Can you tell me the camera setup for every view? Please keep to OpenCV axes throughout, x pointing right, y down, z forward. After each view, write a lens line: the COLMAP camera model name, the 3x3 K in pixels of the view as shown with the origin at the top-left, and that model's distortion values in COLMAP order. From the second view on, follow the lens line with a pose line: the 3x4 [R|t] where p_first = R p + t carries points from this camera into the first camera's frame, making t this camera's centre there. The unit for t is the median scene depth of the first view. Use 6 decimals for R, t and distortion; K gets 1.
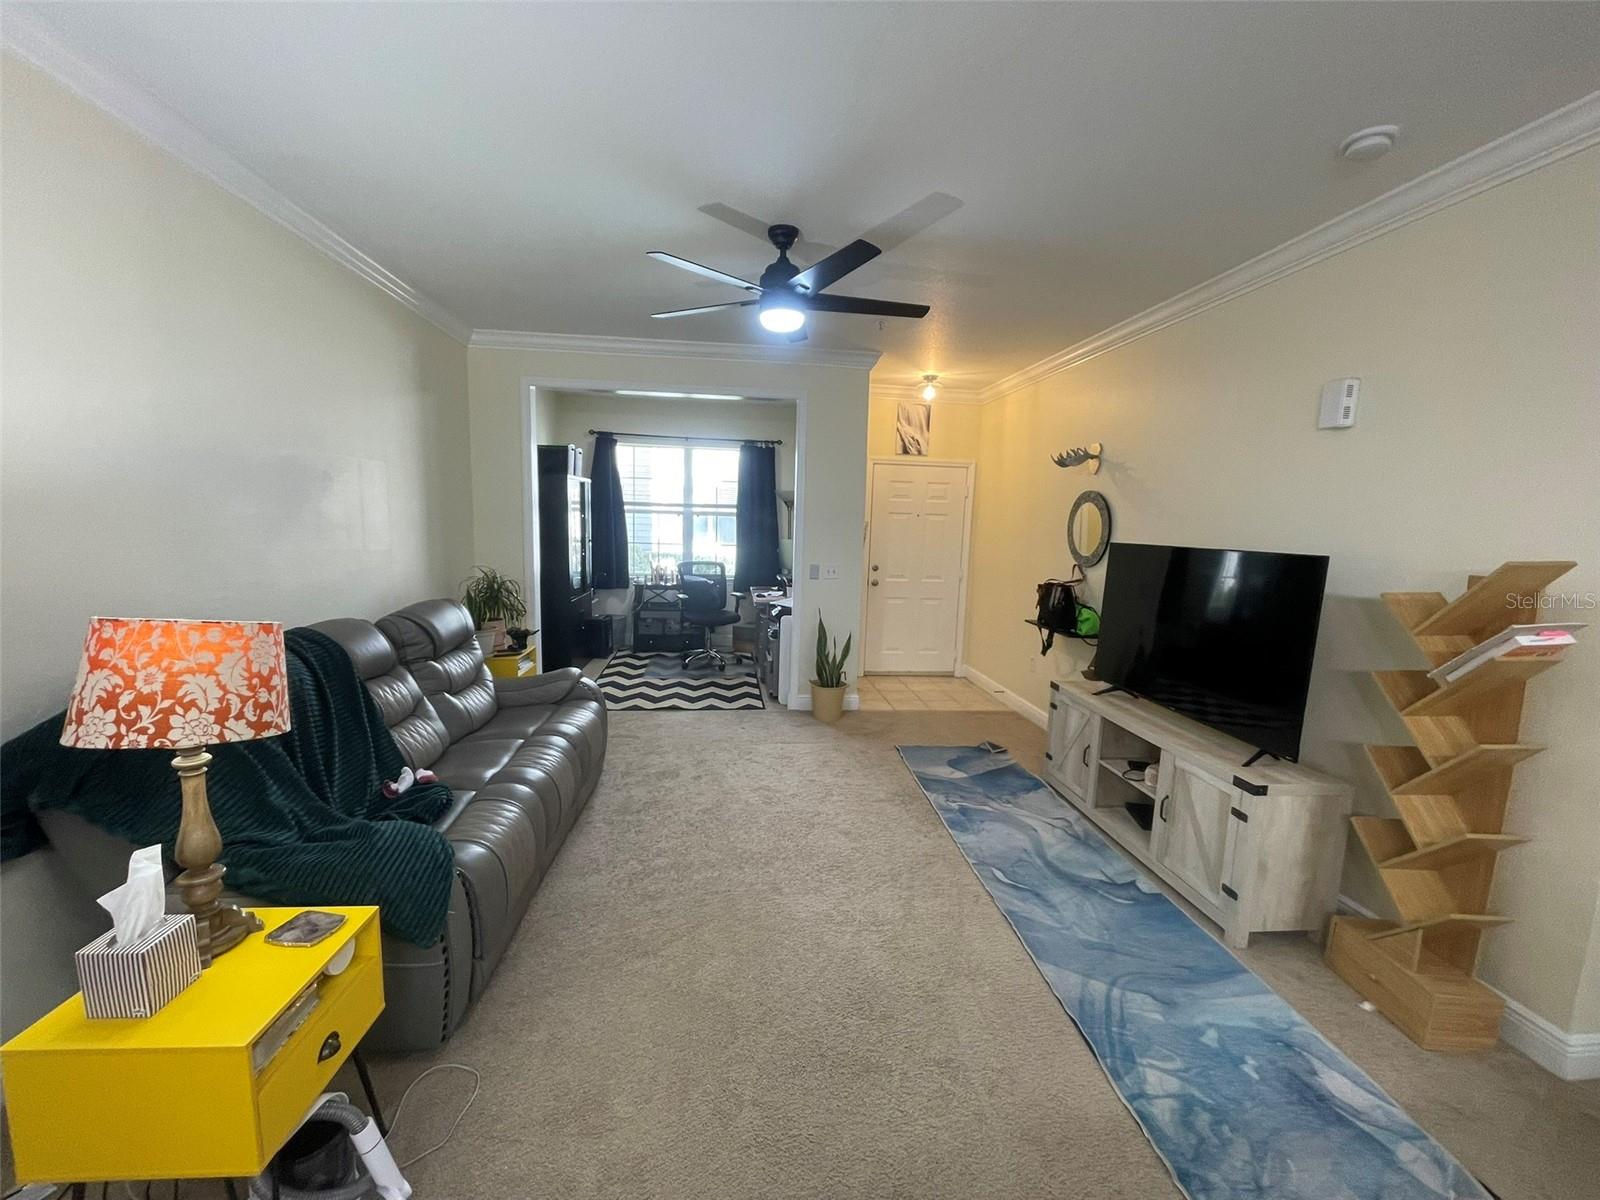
lens RADIAL K [[643.3, 0, 800.0], [0, 643.3, 600.0], [0, 0, 1]] dist [-0.003514, -0.000501]
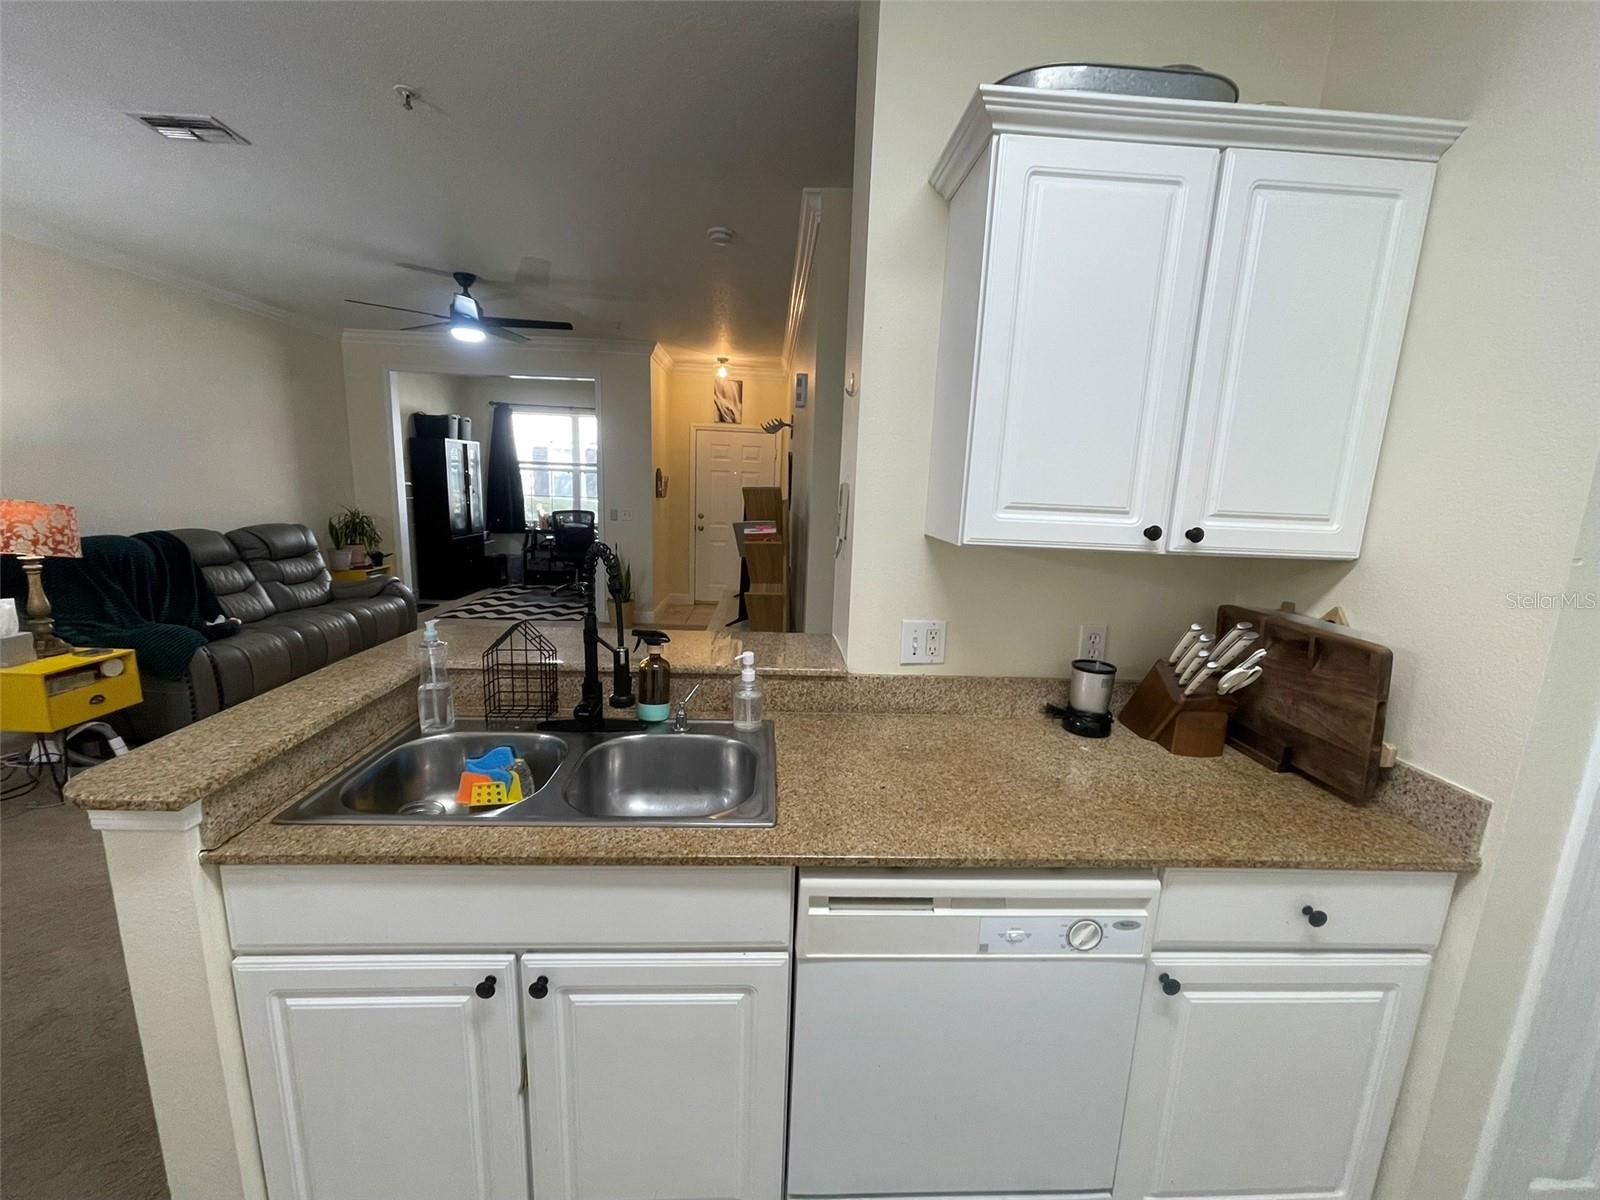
lens RADIAL K [[643.3, 0, 800.0], [0, 643.3, 600.0], [0, 0, 1]] dist [-0.003514, -0.000501]
pose [[0.998025, 0.018472, -0.060046, 0.447913], [-0.015309, 0.998492, 0.052722, 0.050196], [0.060929, -0.051698, 0.996802, -0.256434]]
